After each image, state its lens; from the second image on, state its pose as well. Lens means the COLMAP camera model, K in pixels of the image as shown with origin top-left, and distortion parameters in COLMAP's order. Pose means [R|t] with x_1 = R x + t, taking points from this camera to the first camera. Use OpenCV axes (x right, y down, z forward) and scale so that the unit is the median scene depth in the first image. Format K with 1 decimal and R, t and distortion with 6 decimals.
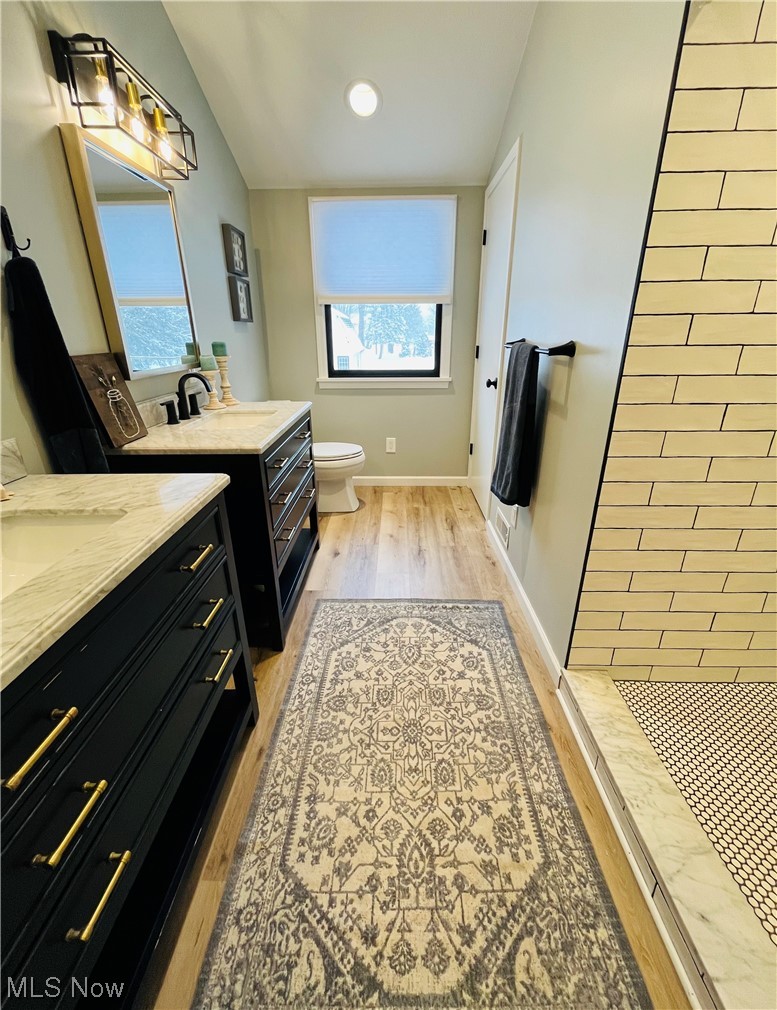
lens RADIAL K [[436.6, 0, 388.4], [0, 436.6, 503.3], [0, 0, 1]] dist [0.001118, 0.000256]
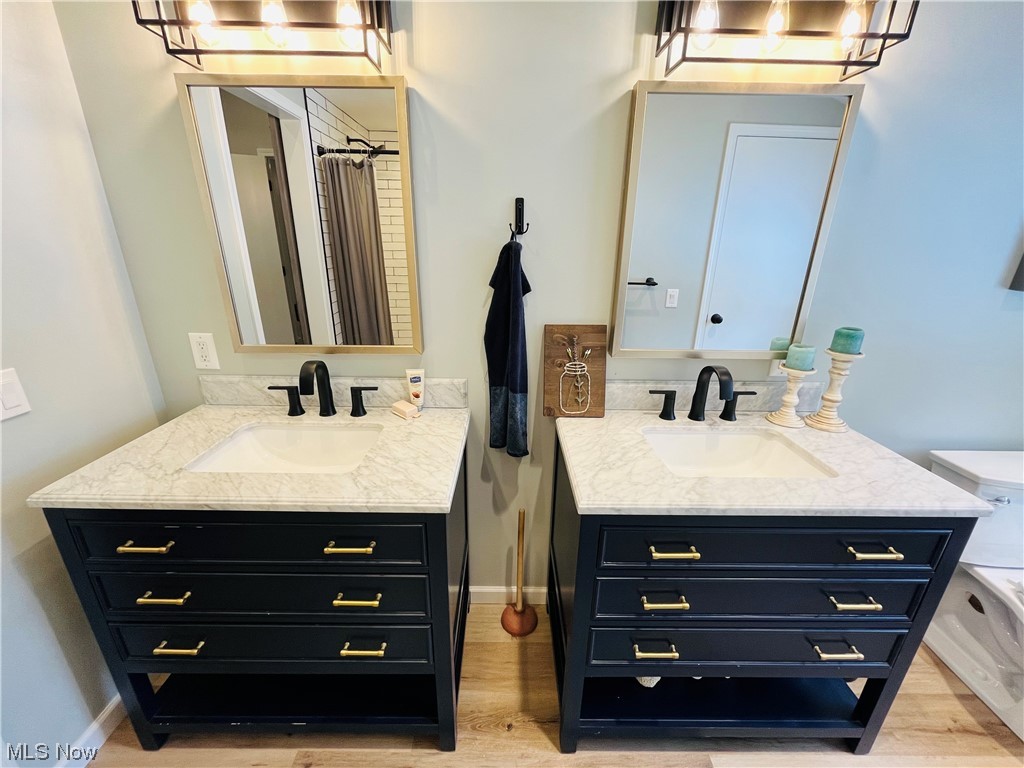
lens RADIAL K [[415.1, 0, 508.8], [0, 415.1, 387.0], [0, 0, 1]] dist [-0.002710, 0.000834]
pose [[0.008795, 0.337123, -0.941419, 0.293428], [-0.379171, 0.872273, 0.308820, -0.564331], [0.925285, 0.354243, 0.135499, 0.988474]]
